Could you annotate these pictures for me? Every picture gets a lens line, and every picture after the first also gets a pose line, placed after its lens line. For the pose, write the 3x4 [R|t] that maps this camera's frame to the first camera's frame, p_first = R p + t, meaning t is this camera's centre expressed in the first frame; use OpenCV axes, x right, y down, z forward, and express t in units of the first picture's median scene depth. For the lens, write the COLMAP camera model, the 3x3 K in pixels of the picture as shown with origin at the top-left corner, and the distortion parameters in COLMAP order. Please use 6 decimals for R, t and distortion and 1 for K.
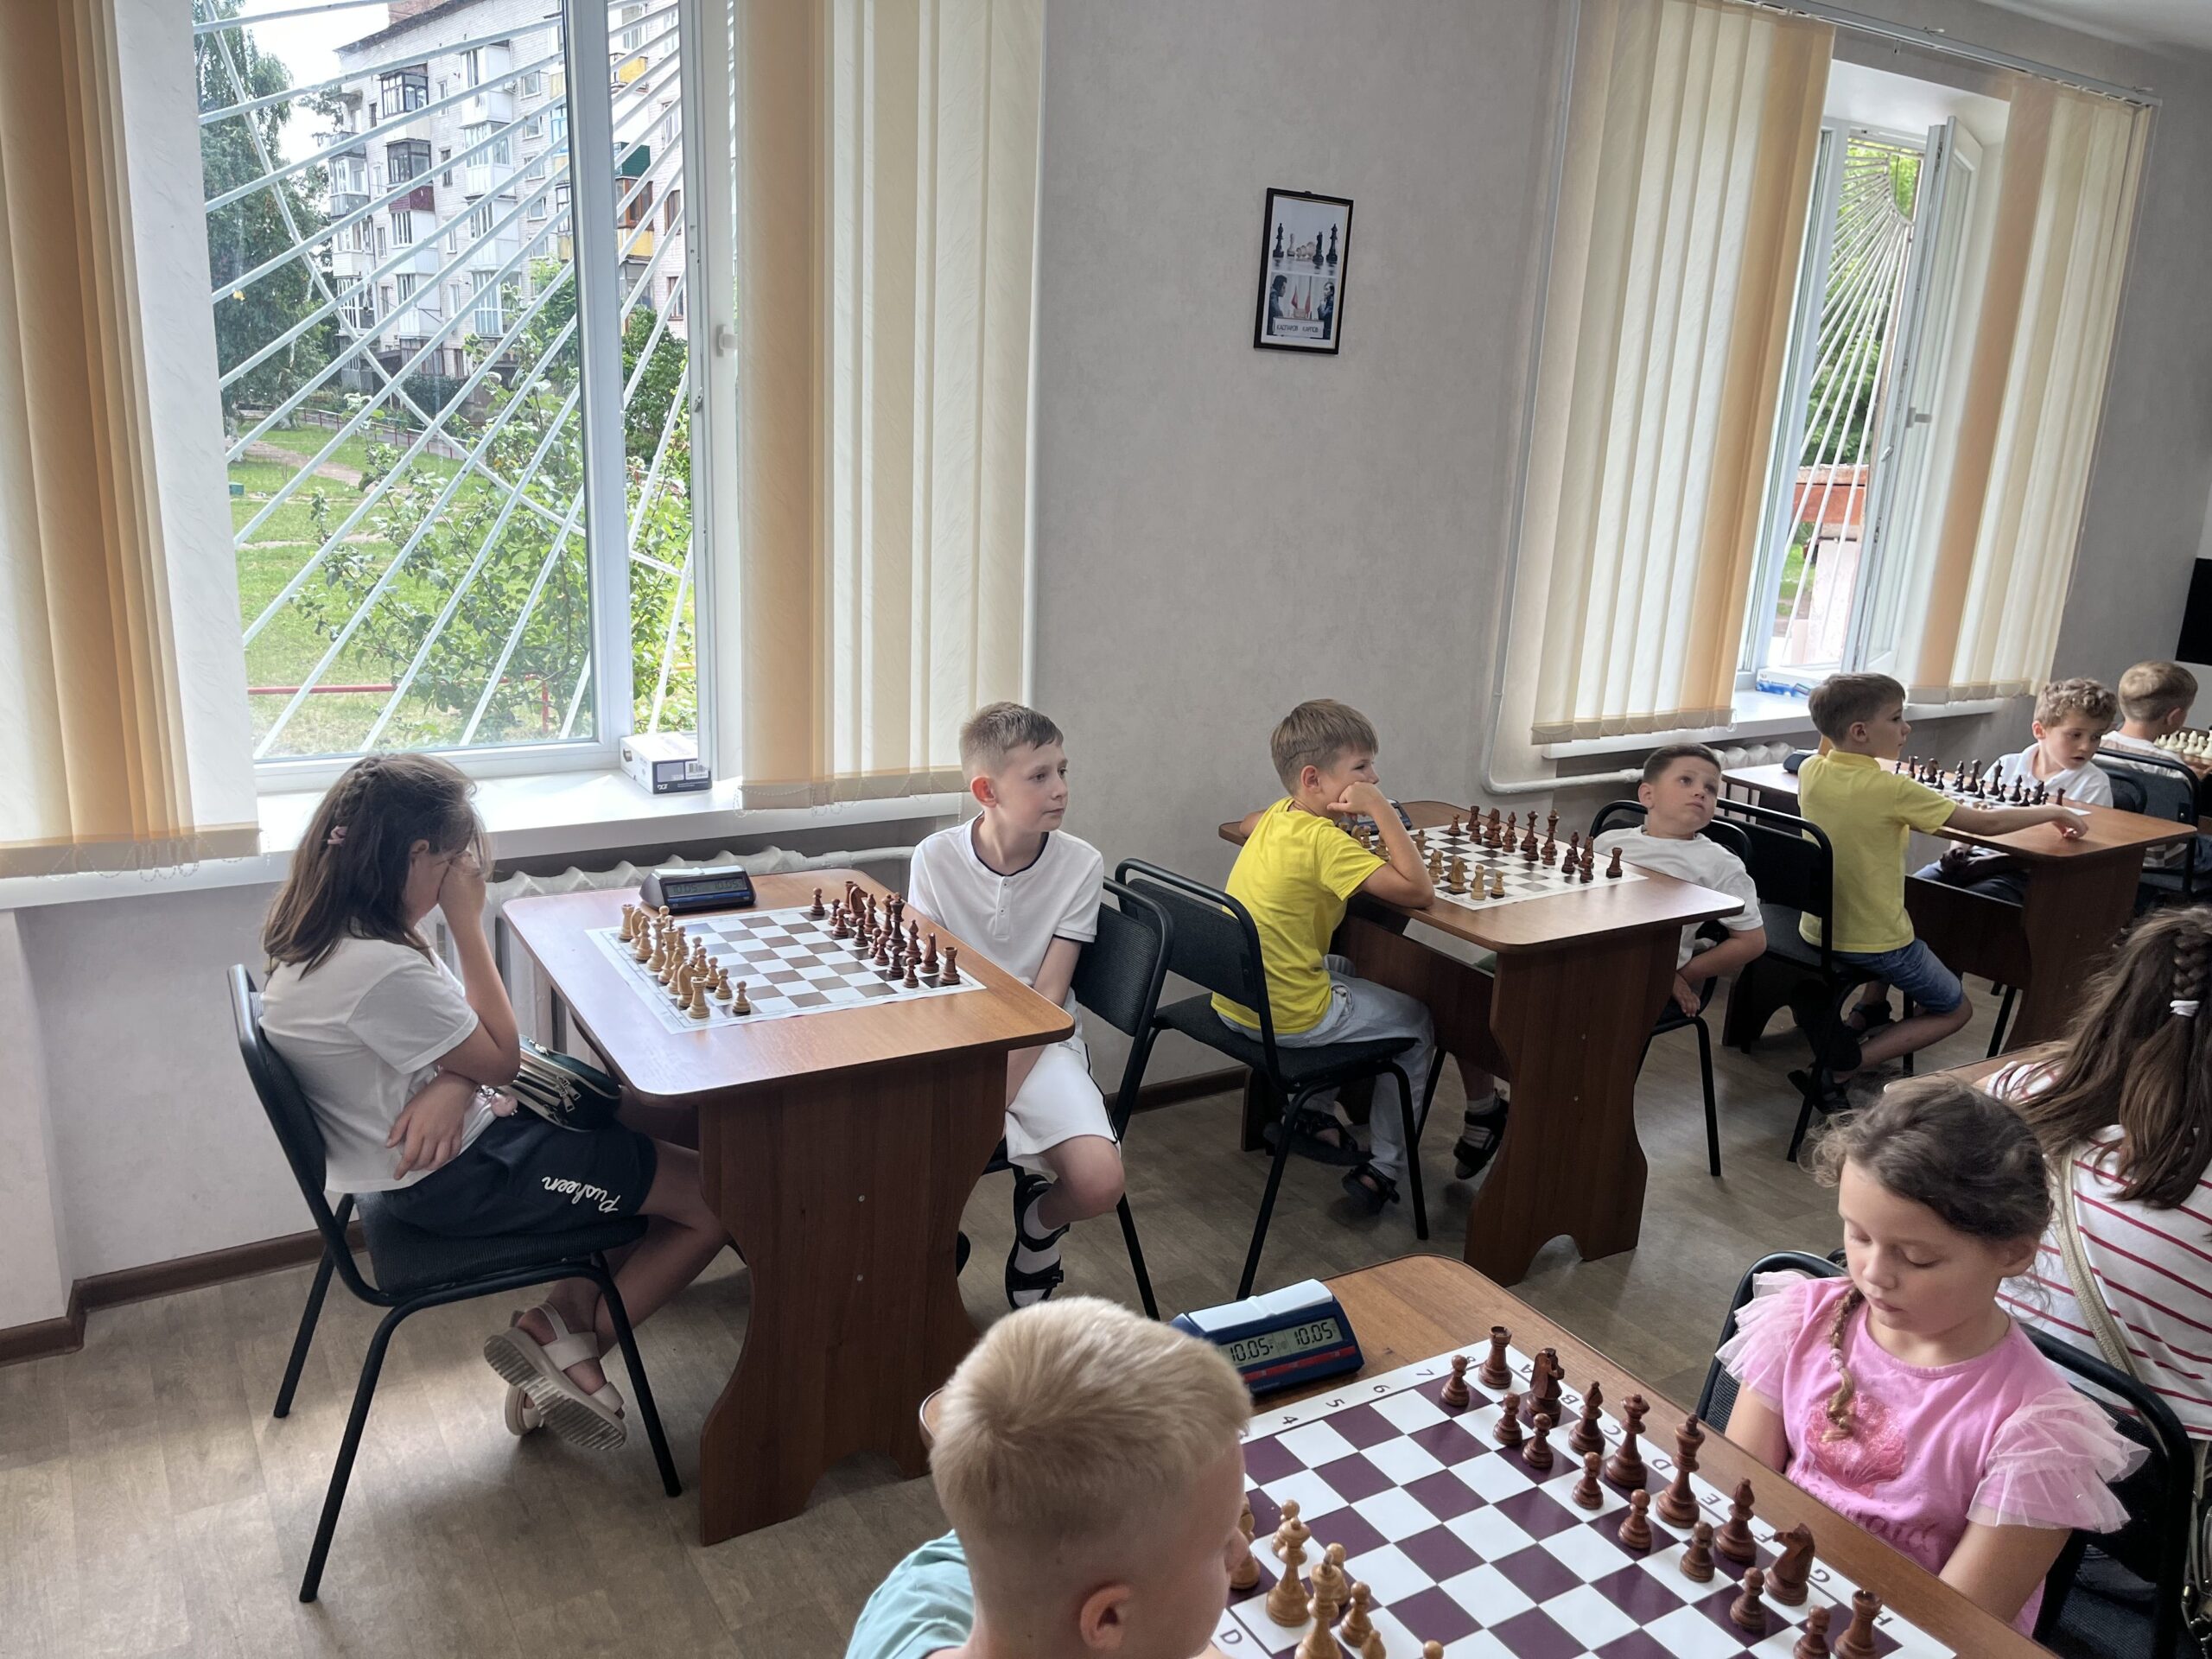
lens RADIAL K [[1702.4, 0, 1128.3], [0, 1702.4, 859.2], [0, 0, 1]] dist [0.087284, -0.085520]
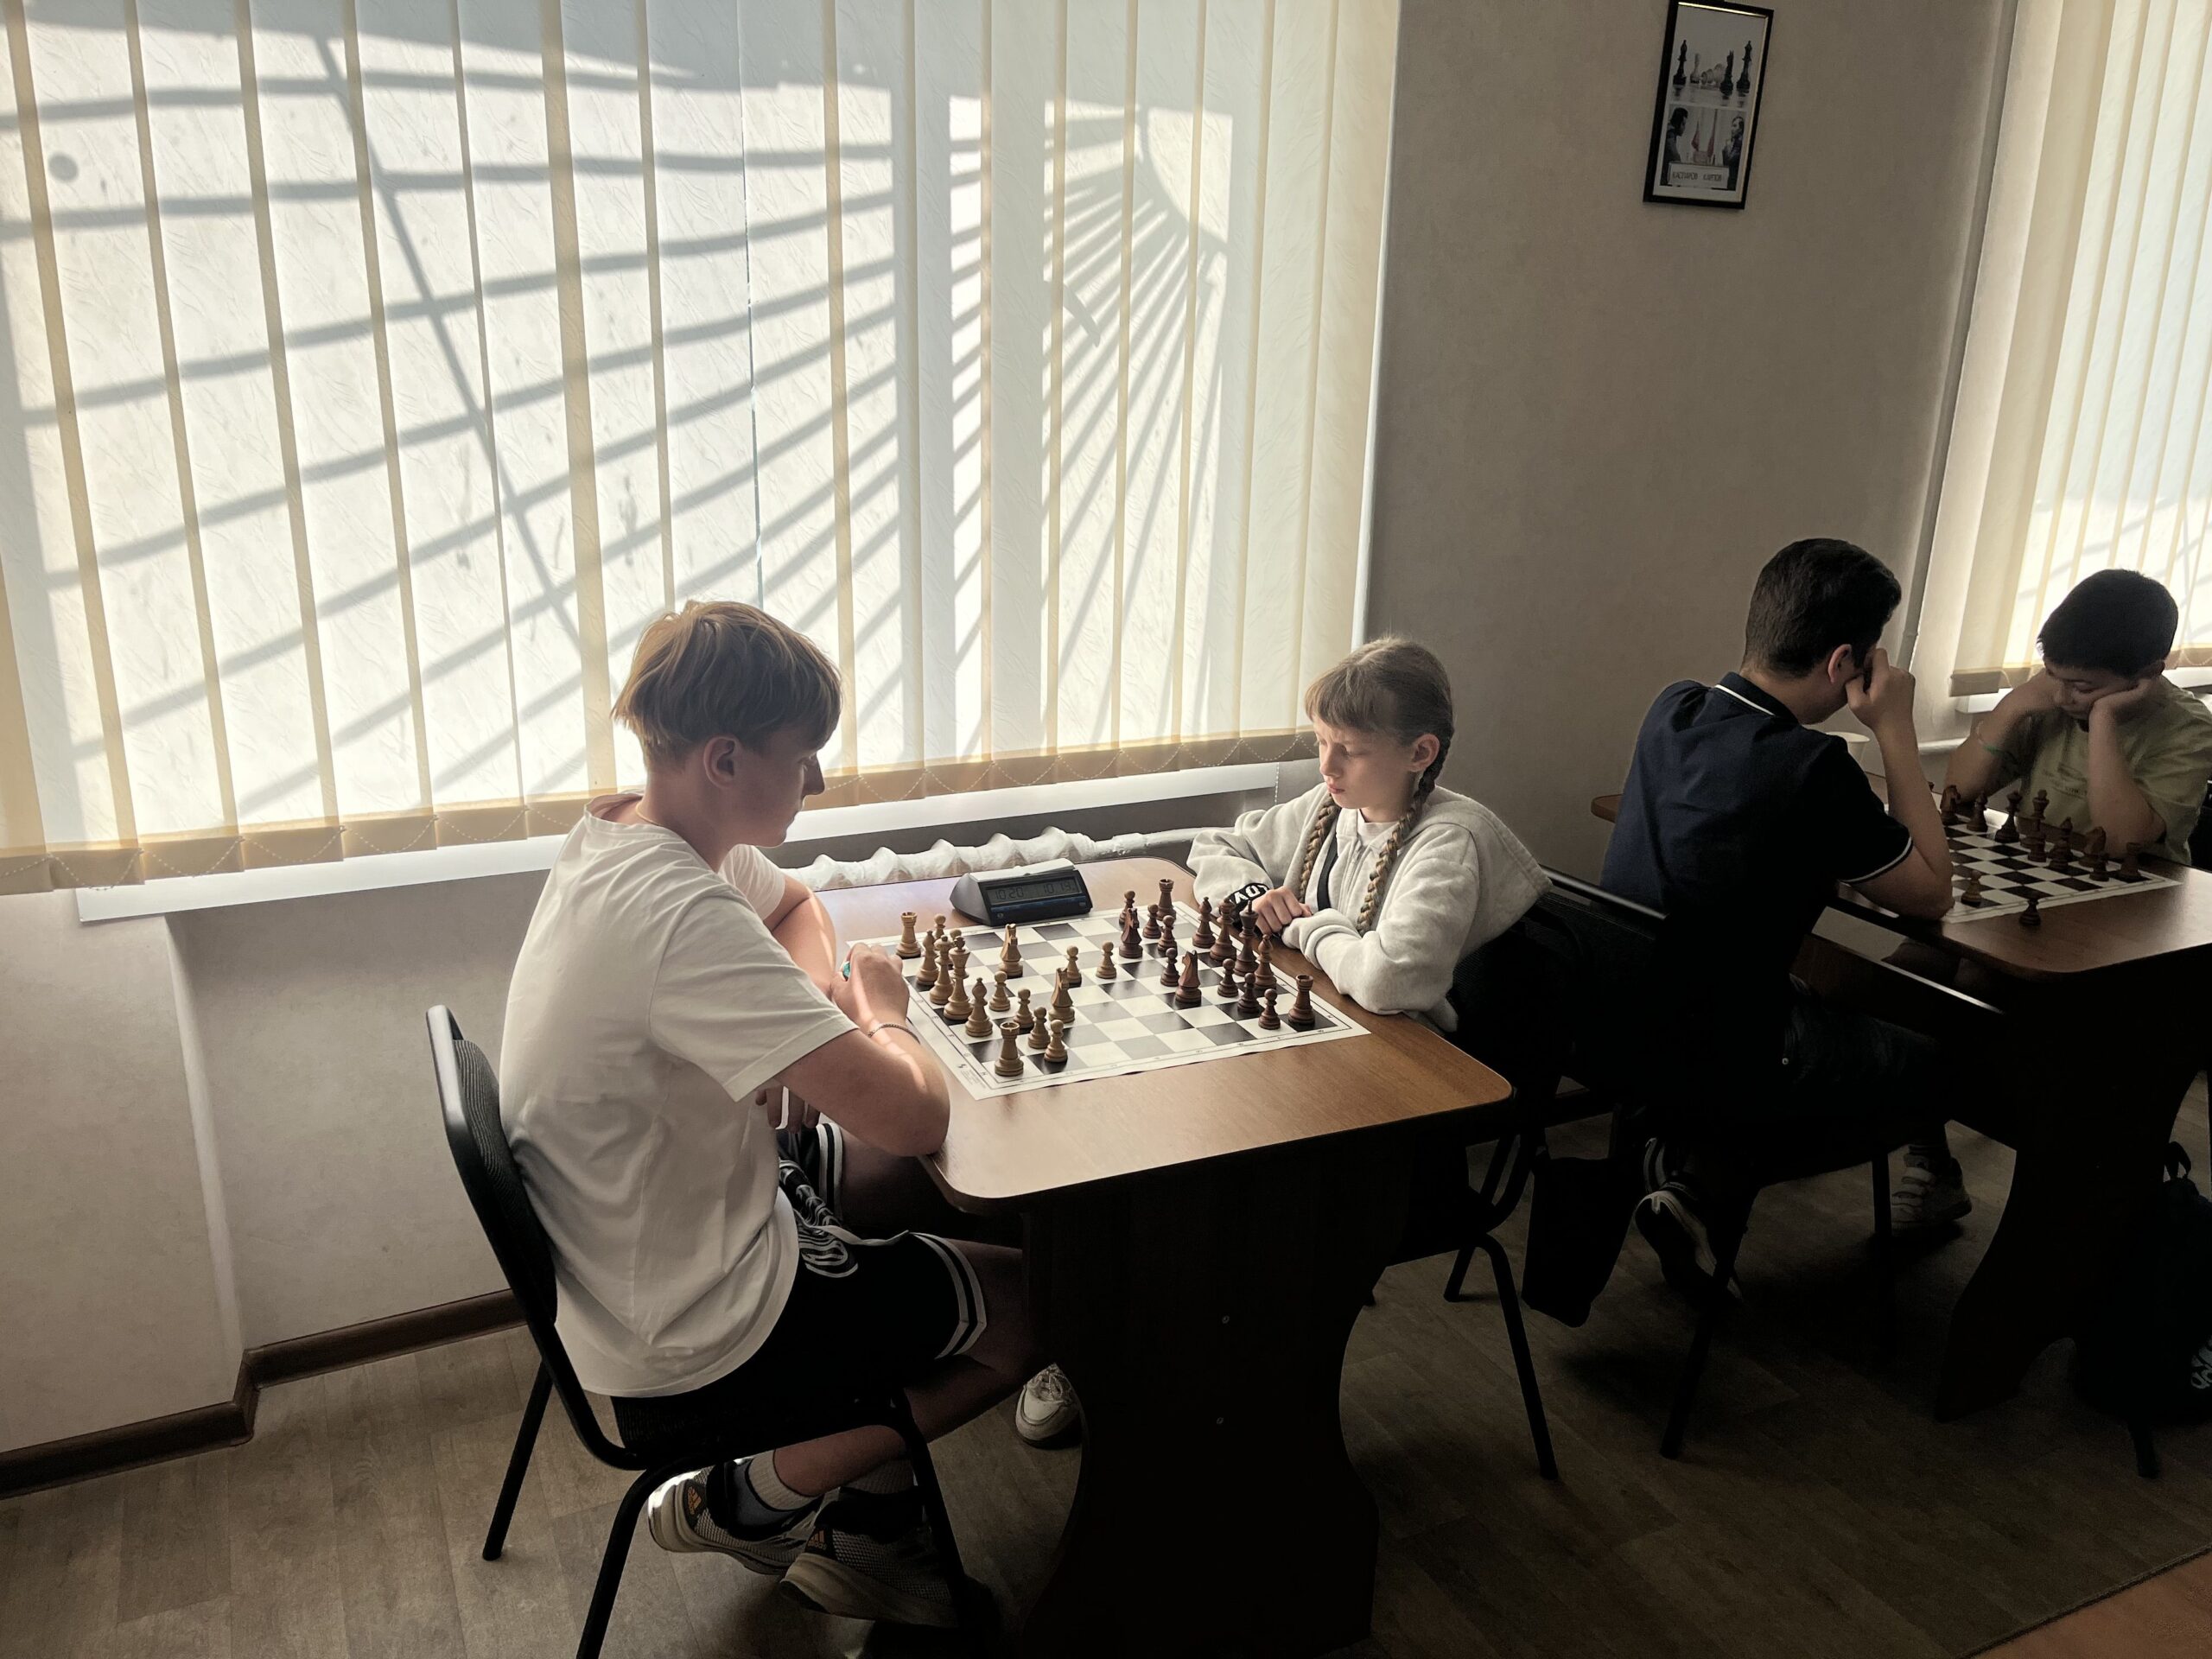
lens RADIAL K [[1702.4, 0, 1151.0], [0, 1702.4, 835.4], [0, 0, 1]] dist [0.087284, -0.085520]
pose [[0.996145, 0.006187, -0.087508, -0.097361], [-0.004323, 0.999760, 0.021472, -0.023079], [0.087620, -0.021011, 0.995932, 0.203742]]
